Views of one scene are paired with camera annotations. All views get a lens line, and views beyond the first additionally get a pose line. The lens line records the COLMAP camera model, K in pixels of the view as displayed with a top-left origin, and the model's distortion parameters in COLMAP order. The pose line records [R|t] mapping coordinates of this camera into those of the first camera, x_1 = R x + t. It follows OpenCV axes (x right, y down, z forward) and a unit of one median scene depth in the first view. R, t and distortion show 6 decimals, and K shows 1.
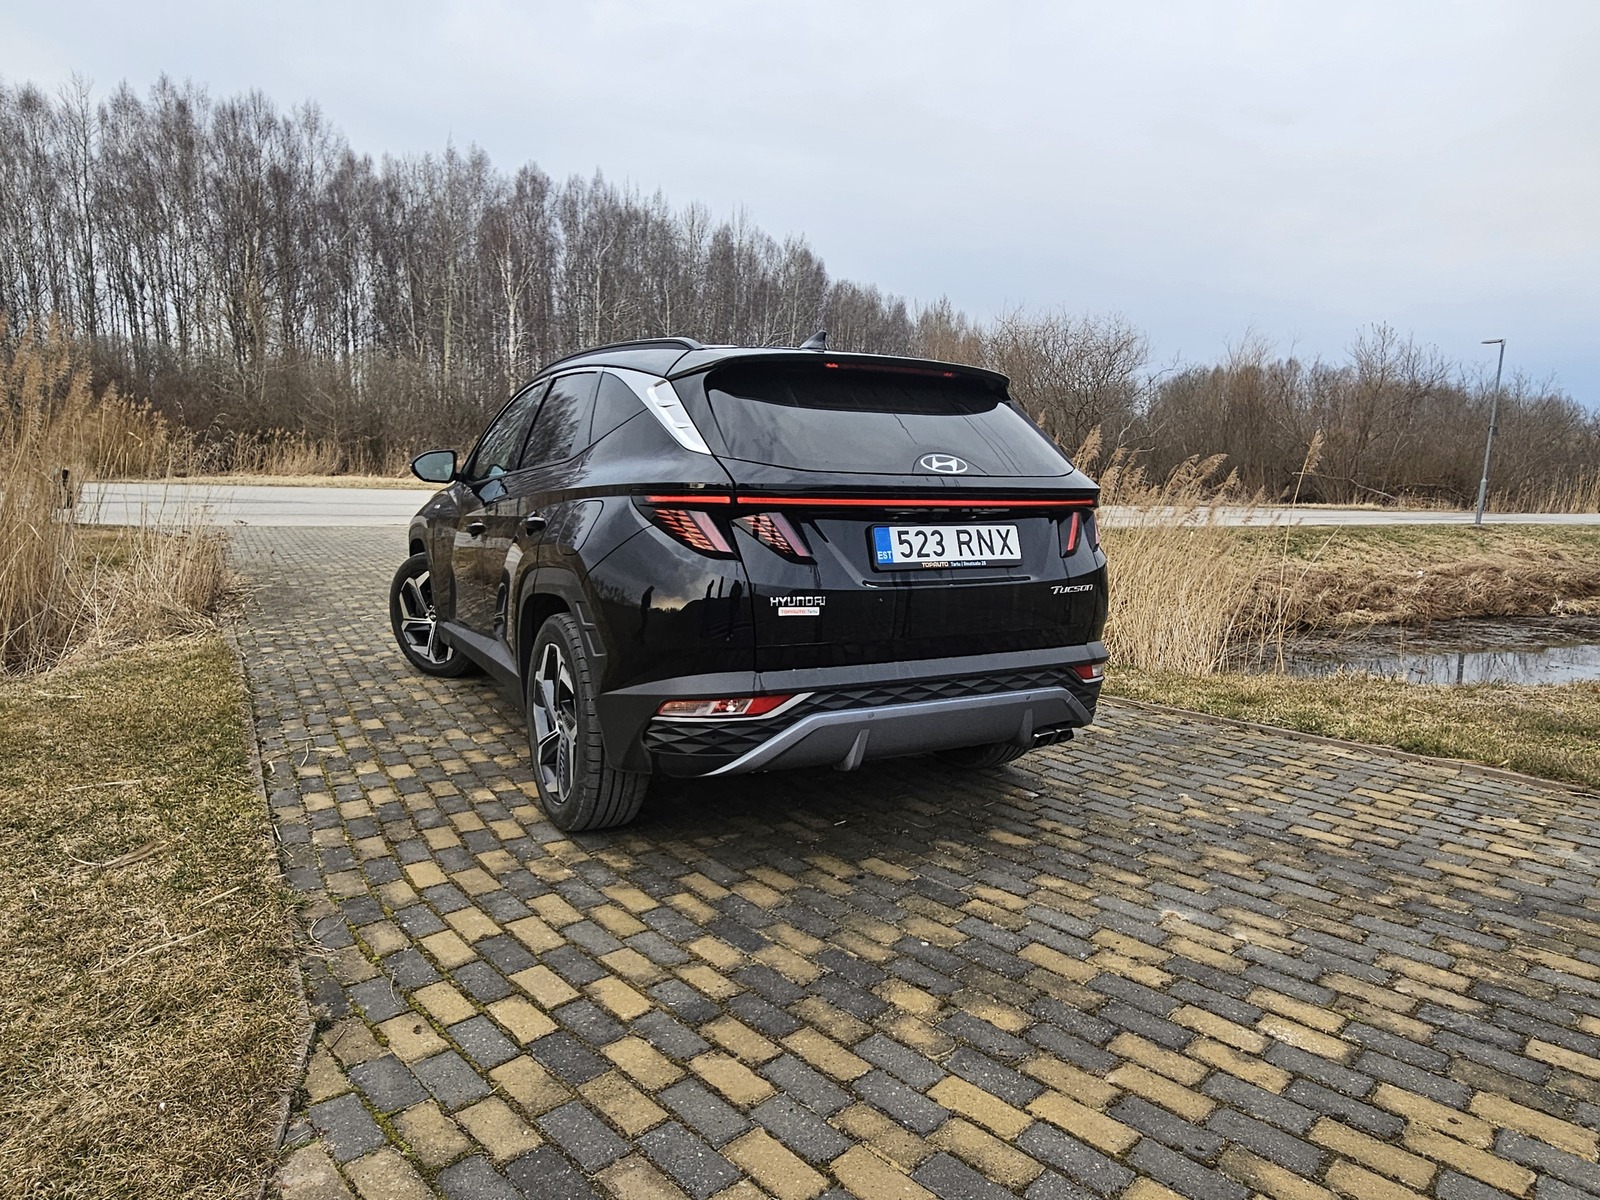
lens RADIAL K [[1006.1, 0, 791.3], [0, 1006.1, 623.4], [0, 0, 1]] dist [-0.002767, -0.000731]
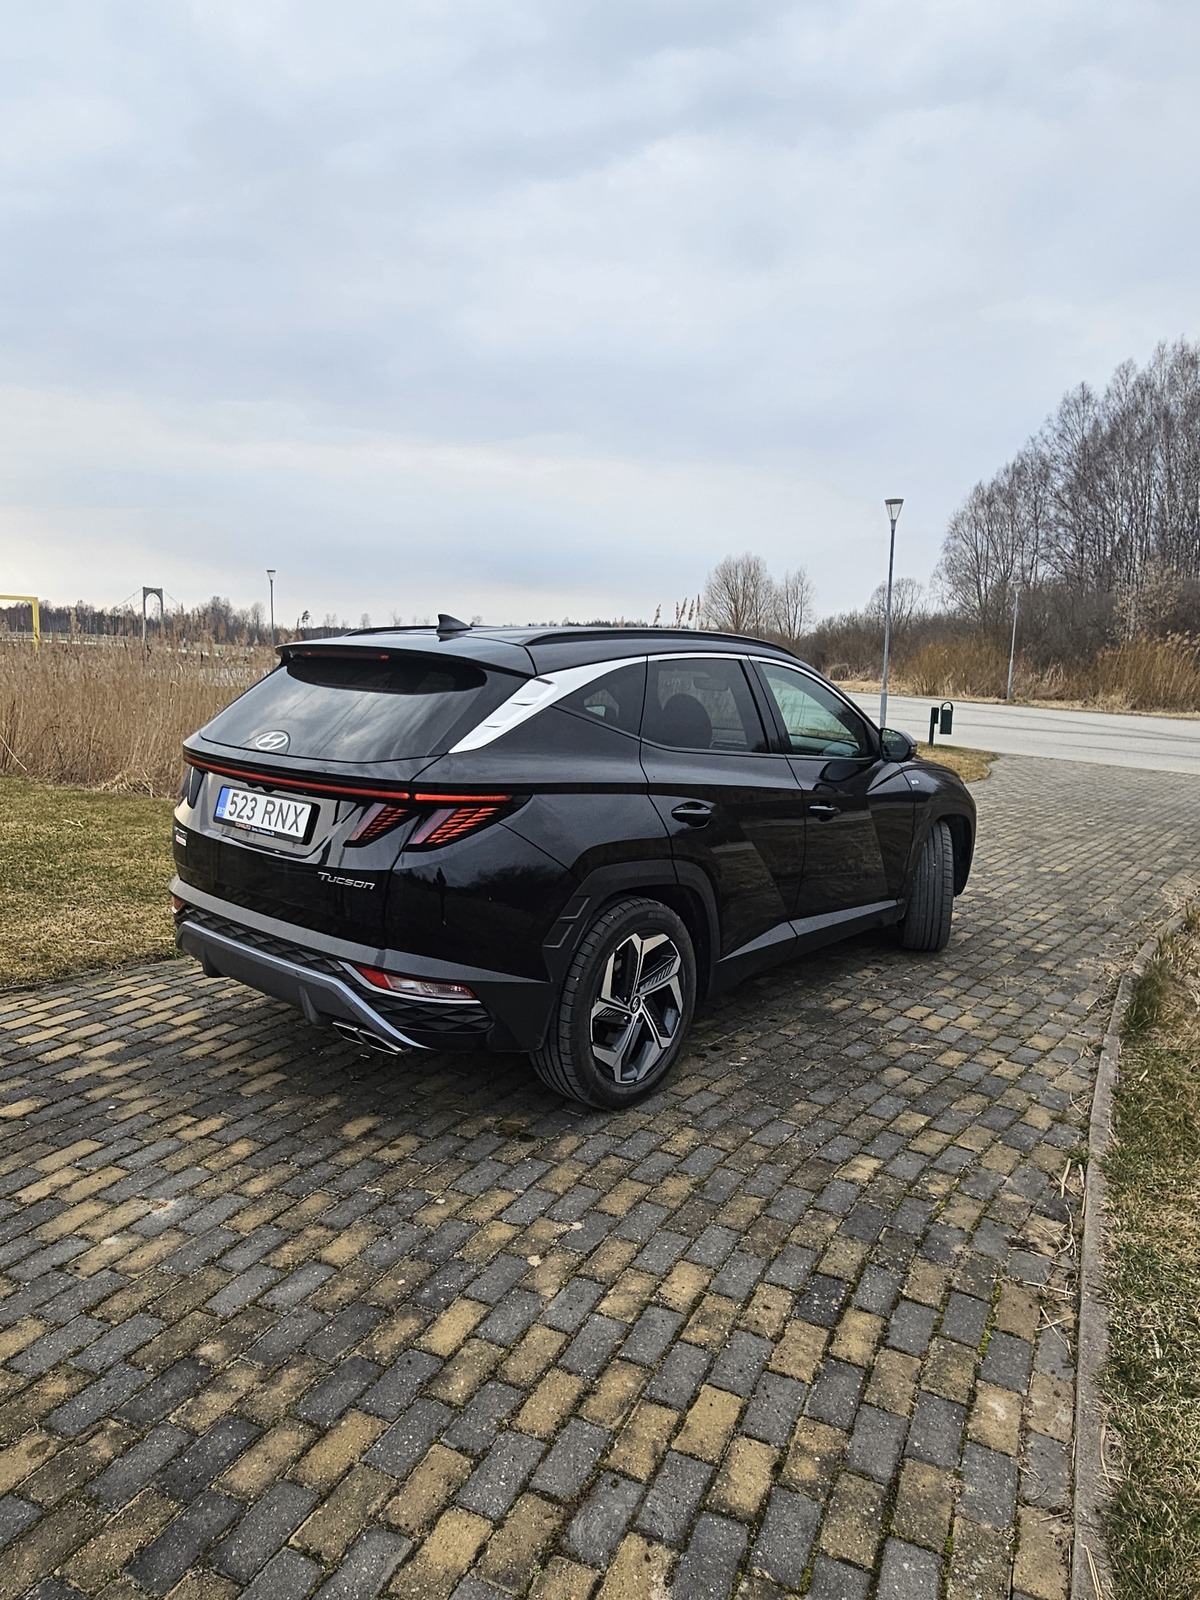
lens RADIAL K [[1006.1, 0, 585.8], [0, 1006.1, 796.6], [0, 0, 1]] dist [-0.002767, -0.000731]
pose [[0.357954, 0.121117, -0.925851, 1.320655], [-0.171654, 0.983188, 0.062253, -0.226284], [0.917826, 0.136642, 0.372726, 0.906890]]
